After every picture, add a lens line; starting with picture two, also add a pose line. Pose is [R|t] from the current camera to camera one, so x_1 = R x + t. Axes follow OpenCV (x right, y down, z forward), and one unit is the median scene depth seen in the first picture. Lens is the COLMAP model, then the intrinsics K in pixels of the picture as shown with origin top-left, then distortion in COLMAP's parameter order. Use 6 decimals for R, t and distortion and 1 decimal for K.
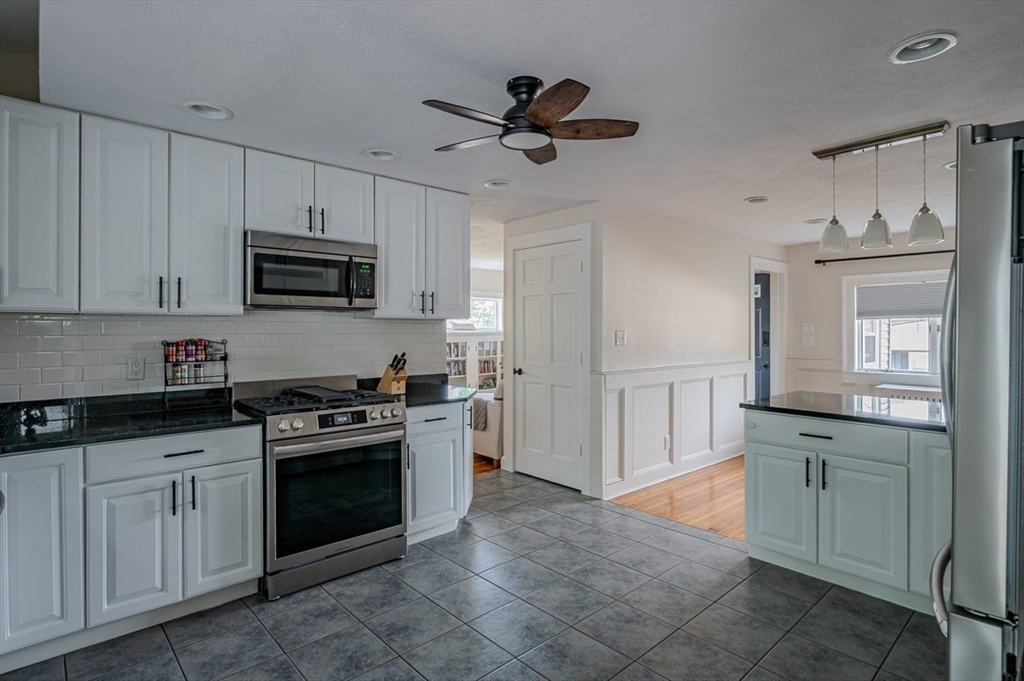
lens RADIAL K [[543.7, 0, 512.9], [0, 543.7, 327.4], [0, 0, 1]] dist [0.001208, -0.000528]
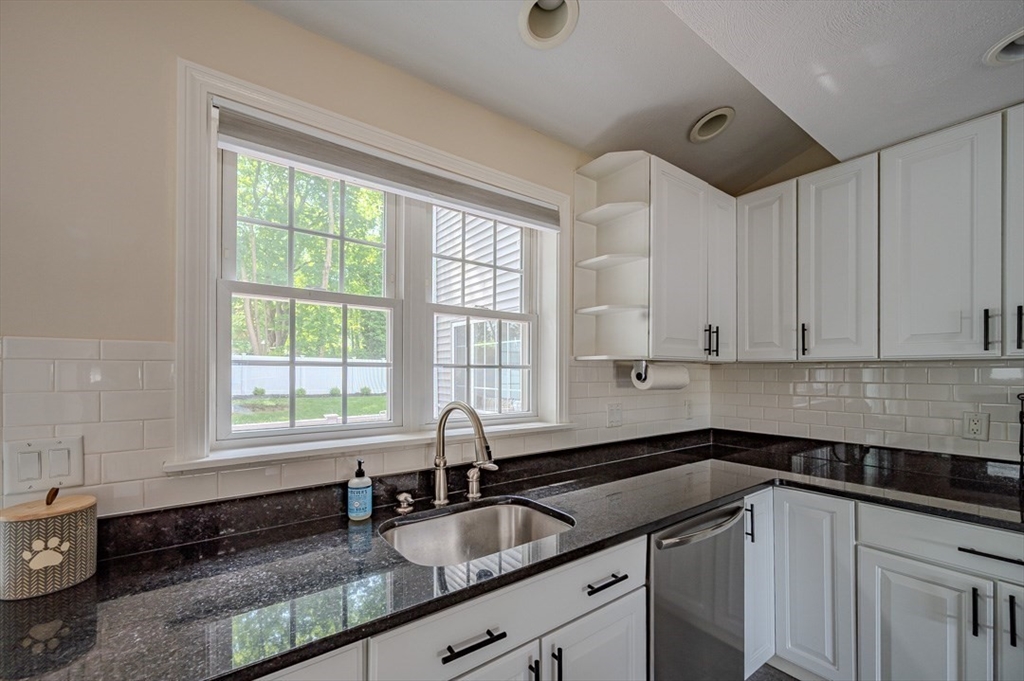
lens RADIAL K [[407.7, 0, 524.6], [0, 407.7, 373.2], [0, 0, 1]] dist [0.002714, -0.000296]
pose [[-0.097814, 0.002781, -0.995201, -0.017742], [-0.000395, 0.999996, 0.002833, -0.005043], [0.995205, 0.000671, -0.097812, 0.382568]]
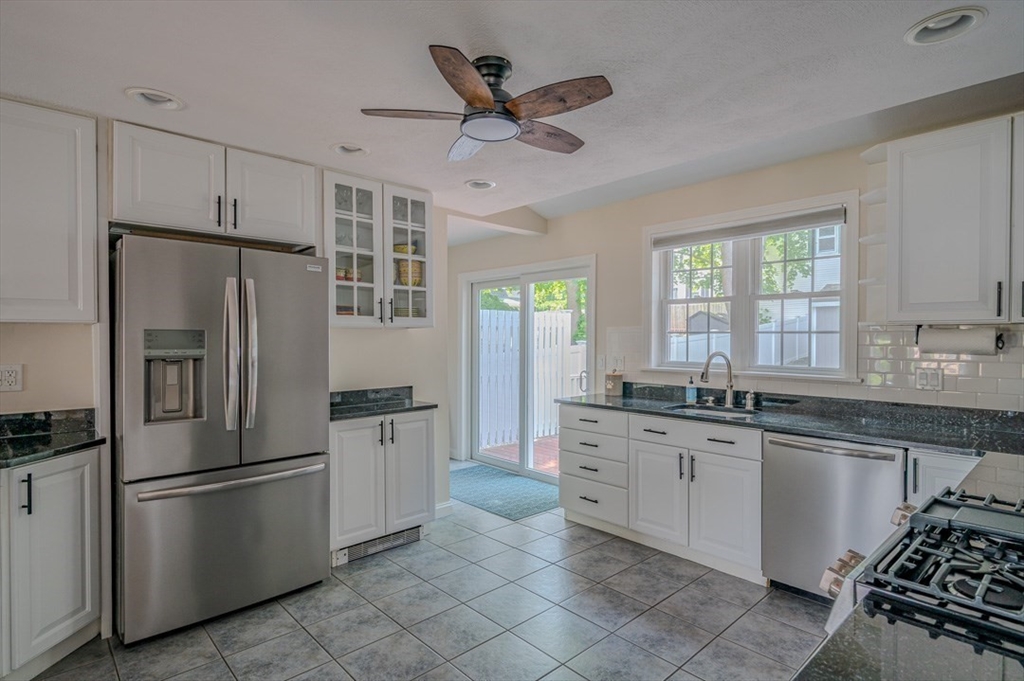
lens RADIAL K [[543.7, 0, 506.0], [0, 543.7, 341.4], [0, 0, 1]] dist [0.001208, -0.000528]
pose [[-0.999962, 0.002101, -0.008465, 0.017945], [0.002003, 0.999931, 0.011583, -0.010035], [0.008488, 0.011566, -0.999897, 1.439060]]
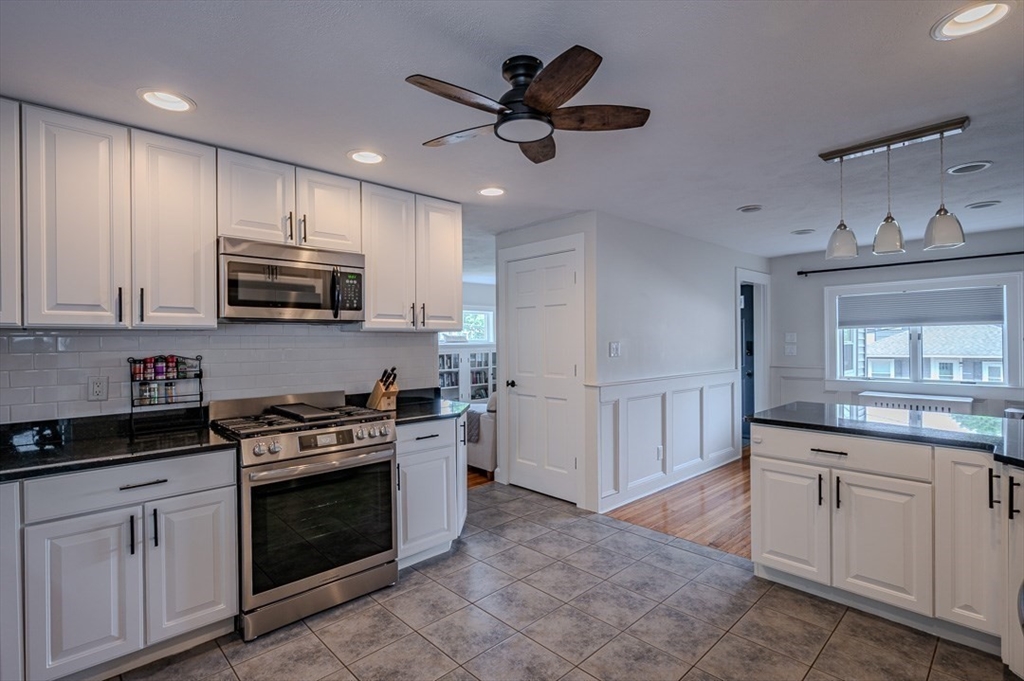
lens RADIAL K [[478.0, 0, 504.2], [0, 478.0, 339.4], [0, 0, 1]] dist [0.002572, -0.000232]
pose [[0.999912, -0.008676, 0.010082, -0.016068], [0.008670, 0.999962, 0.000633, -0.001273], [-0.010087, -0.000546, 0.999949, 0.176887]]
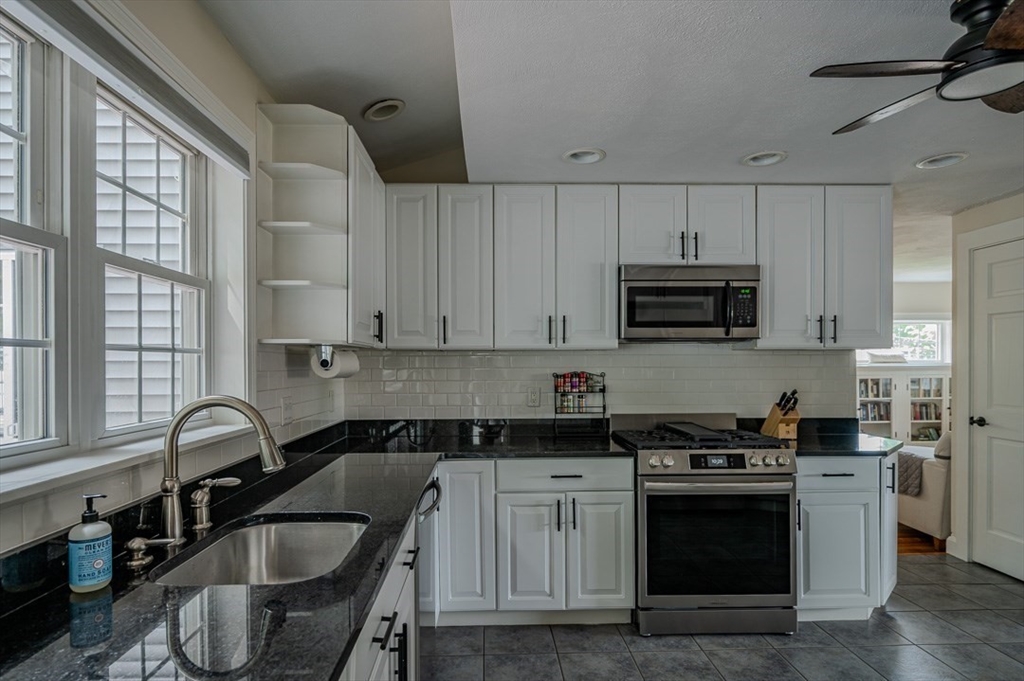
lens RADIAL K [[543.7, 0, 498.1], [0, 543.7, 366.0], [0, 0, 1]] dist [0.001208, -0.000528]
pose [[0.751398, 0.002390, -0.659845, 0.010826], [0.003971, 0.999959, 0.008143, 0.000448], [0.659837, -0.008739, 0.751358, 0.077170]]
